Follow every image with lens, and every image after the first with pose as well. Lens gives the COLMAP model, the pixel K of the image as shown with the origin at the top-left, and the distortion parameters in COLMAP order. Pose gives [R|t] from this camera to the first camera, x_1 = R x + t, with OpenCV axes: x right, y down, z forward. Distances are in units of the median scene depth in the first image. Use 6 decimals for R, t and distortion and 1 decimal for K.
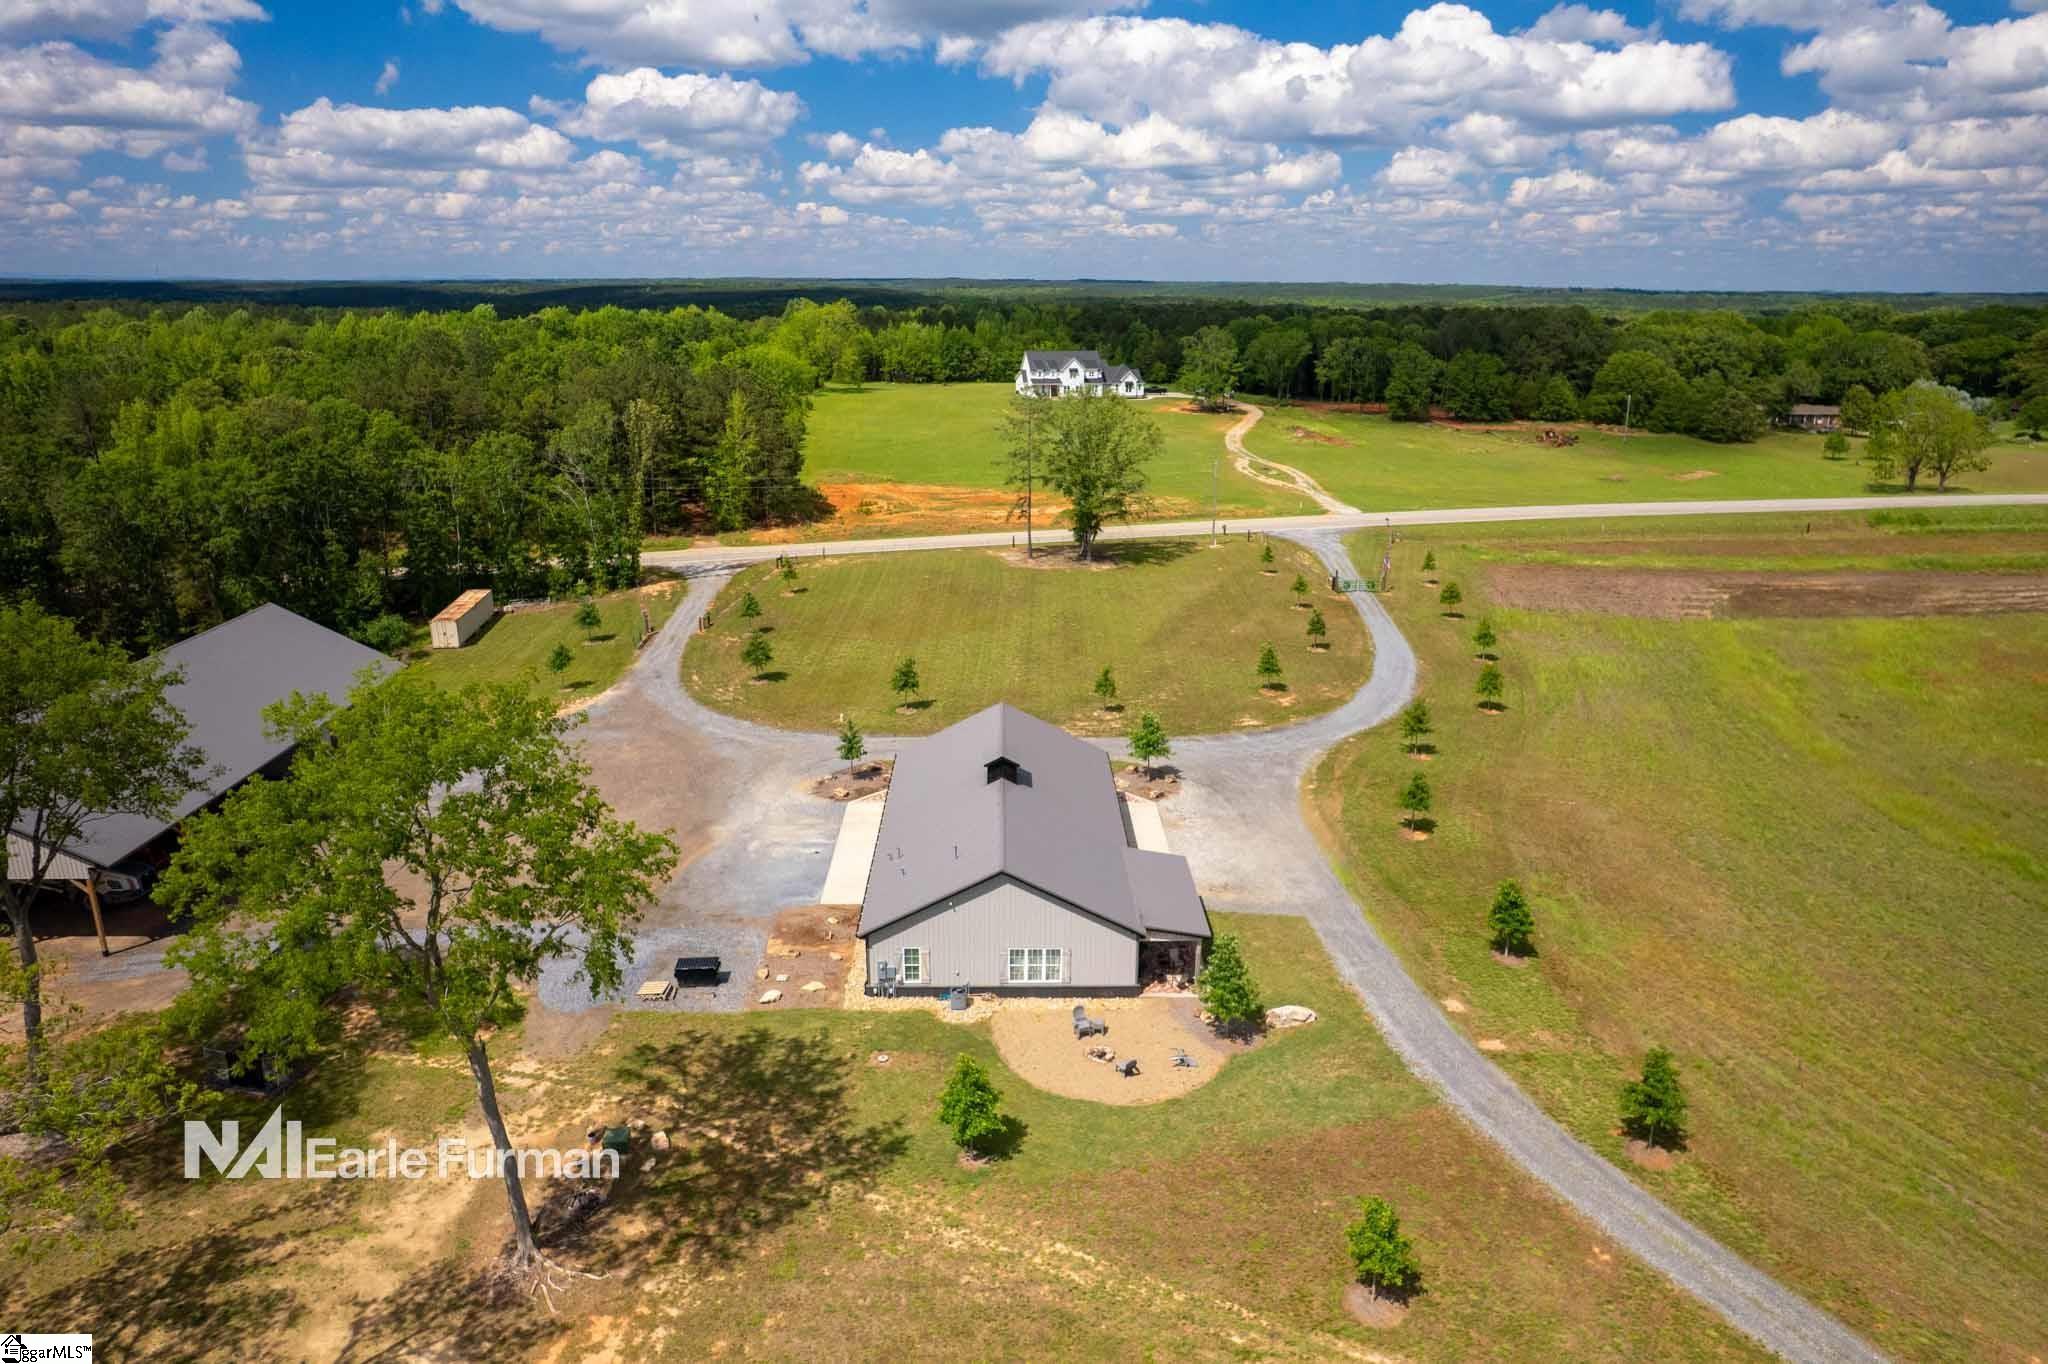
lens RADIAL K [[1363.7, 0, 1030.3], [0, 1363.7, 681.5], [0, 0, 1]] dist [-0.049503, 0.018568]
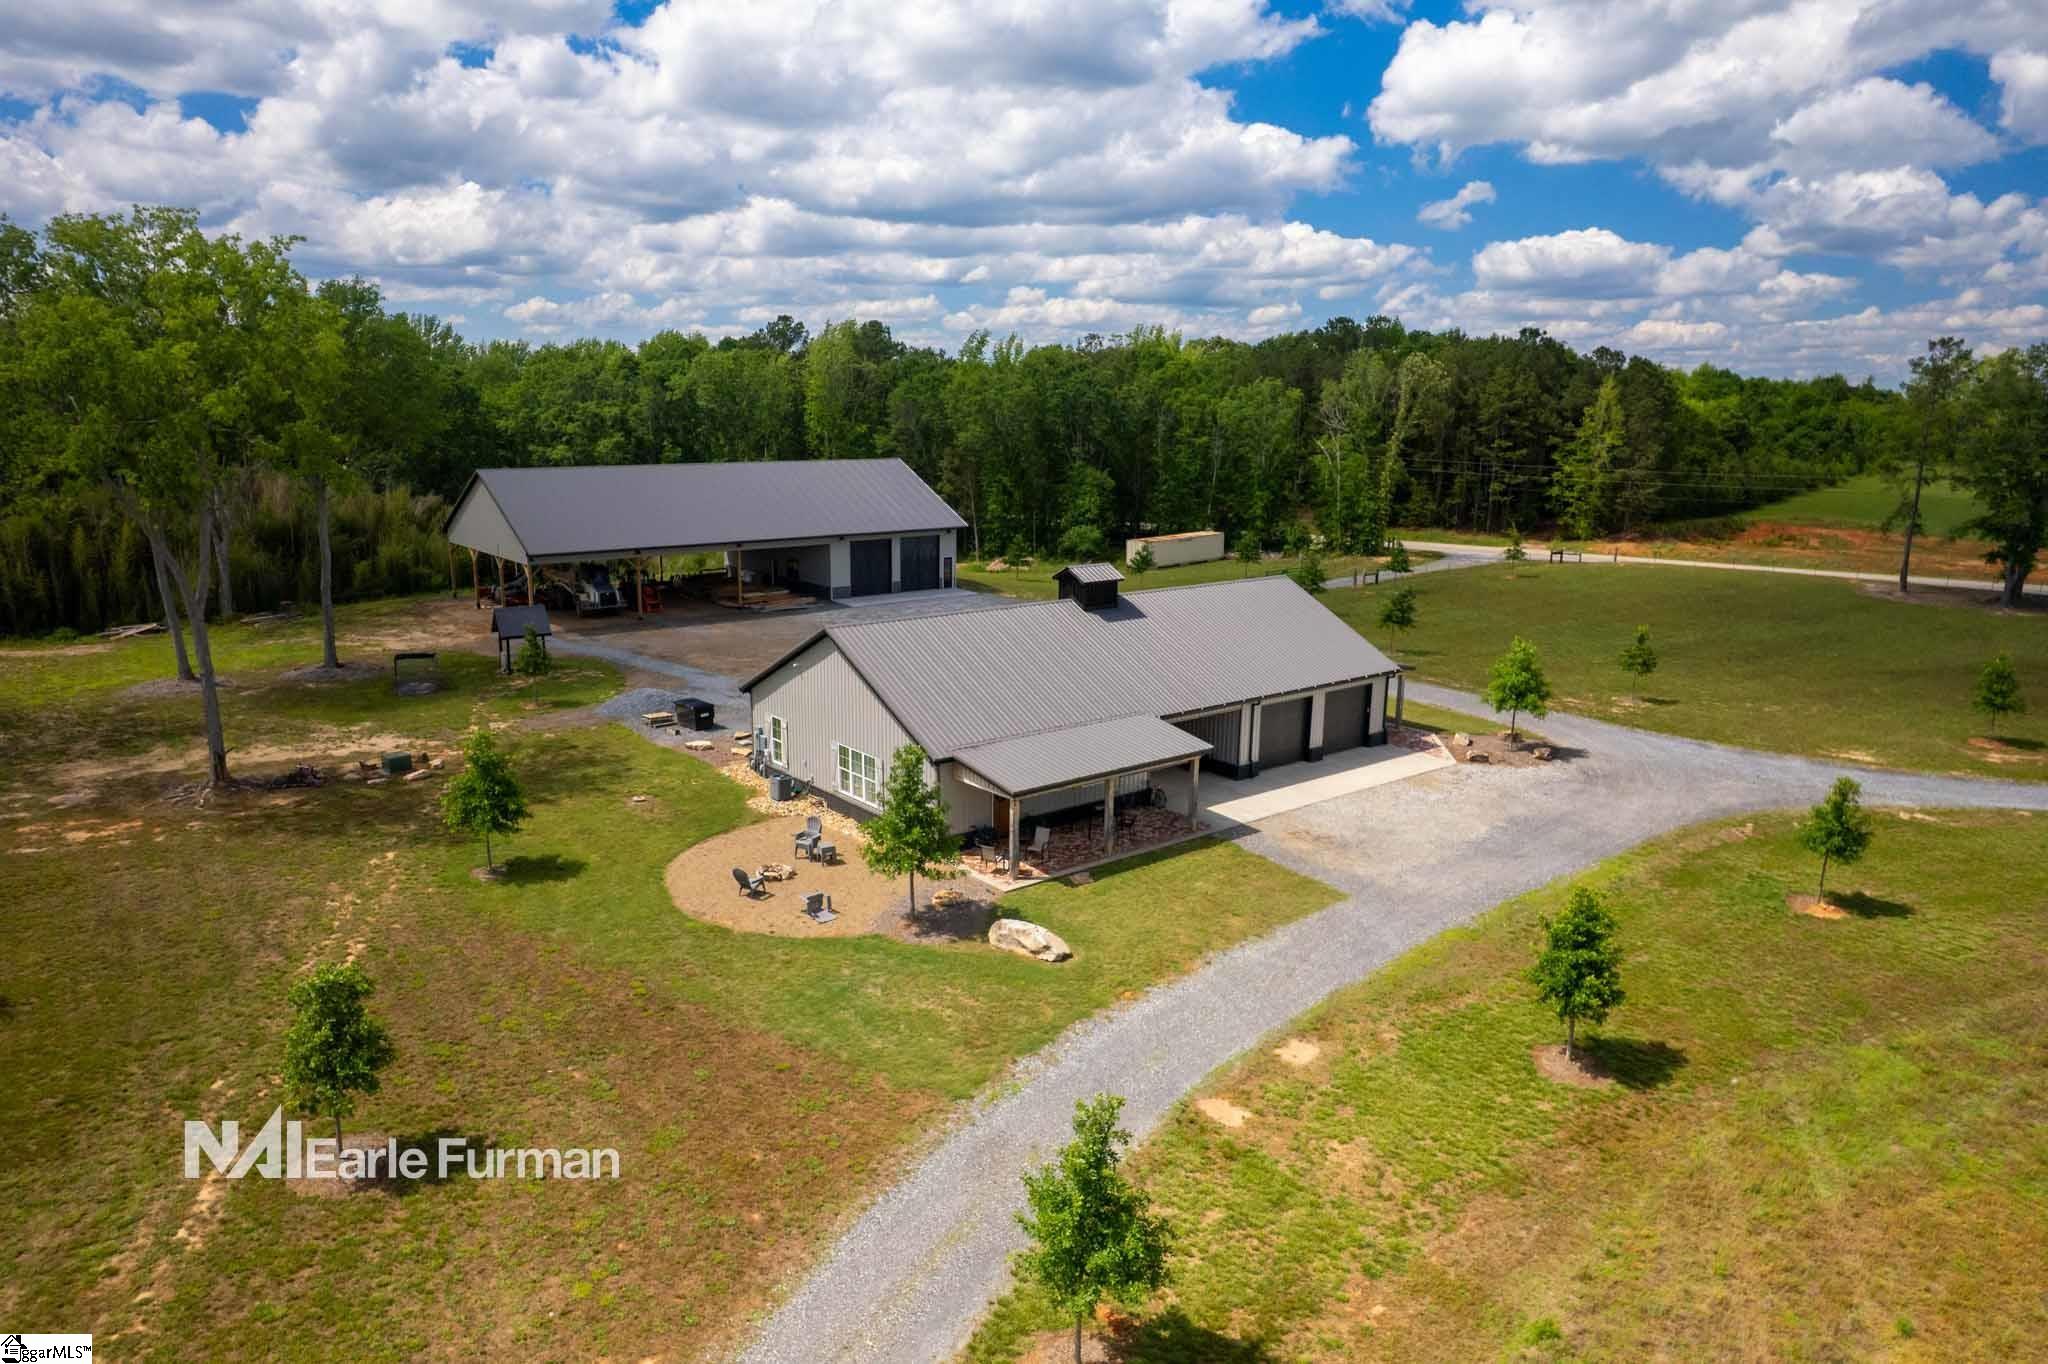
lens RADIAL K [[1363.7, 0, 1024.4], [0, 1363.7, 682.0], [0, 0, 1]] dist [-0.049503, 0.018568]
pose [[0.600727, 0.161736, -0.782923, 0.636087], [-0.246989, 0.968960, 0.010656, 0.129560], [0.760344, 0.186972, 0.622027, 0.600486]]
